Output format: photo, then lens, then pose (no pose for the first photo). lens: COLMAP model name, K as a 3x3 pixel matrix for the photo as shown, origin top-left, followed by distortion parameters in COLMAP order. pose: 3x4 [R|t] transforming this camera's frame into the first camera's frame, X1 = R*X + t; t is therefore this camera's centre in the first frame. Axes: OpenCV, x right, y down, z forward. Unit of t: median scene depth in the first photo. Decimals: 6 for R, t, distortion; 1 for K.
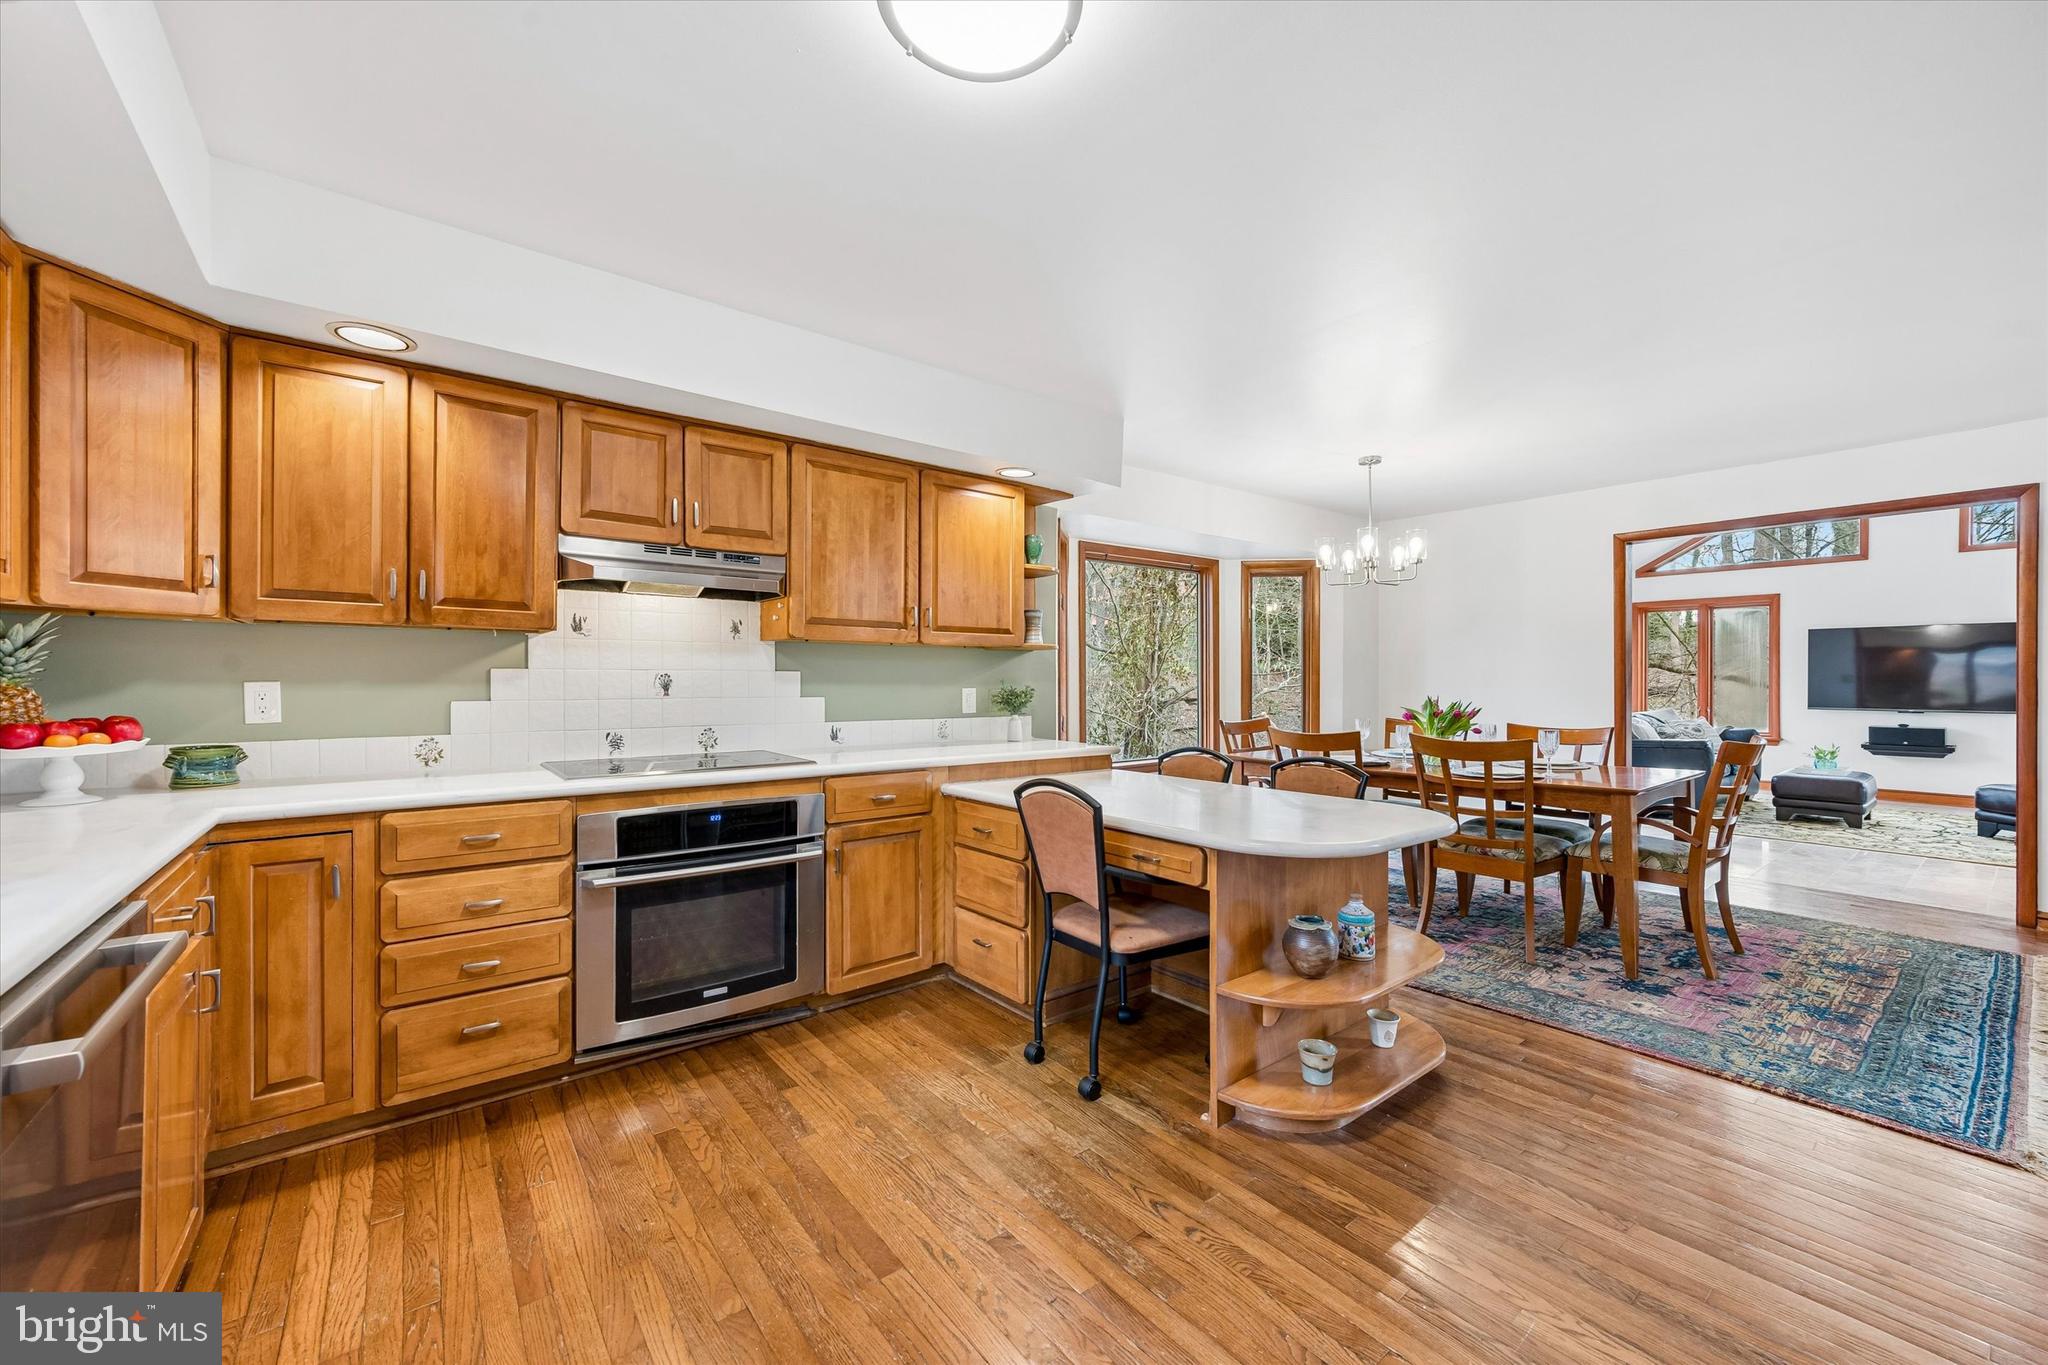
lens RADIAL K [[797.0, 0, 1026.7], [0, 797.0, 678.2], [0, 0, 1]] dist [-0.003755, 0.000597]
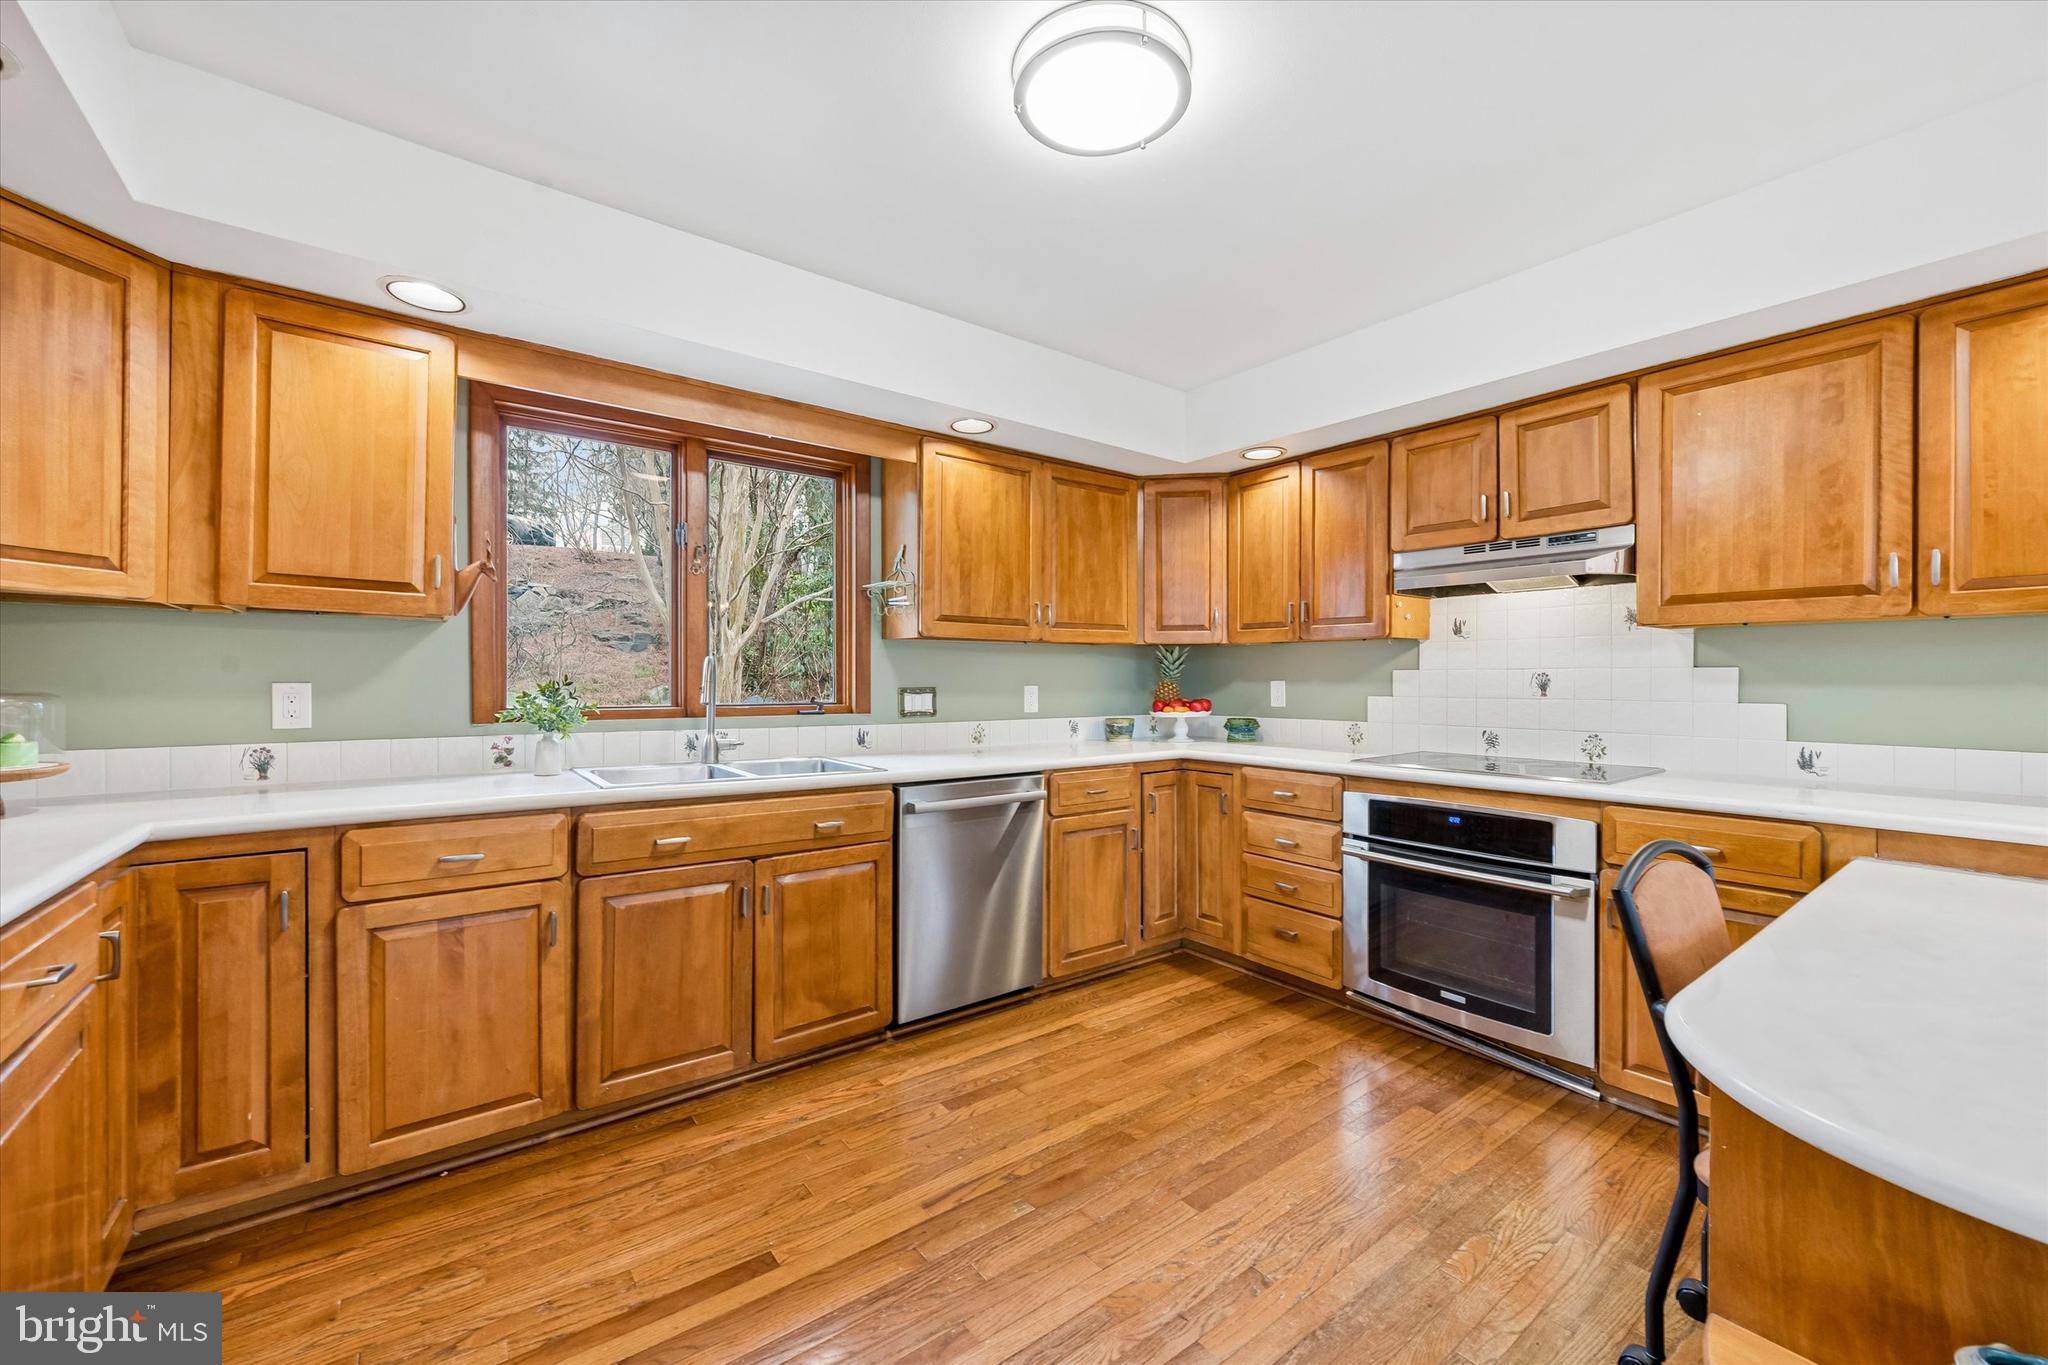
lens RADIAL K [[797.0, 0, 1028.5], [0, 797.0, 679.2], [0, 0, 1]] dist [-0.003755, 0.000597]
pose [[-0.012778, -0.000901, -0.999918, 0.568401], [0.002937, 0.999995, -0.000938, 0.001467], [0.999914, -0.002949, -0.012775, 0.465711]]
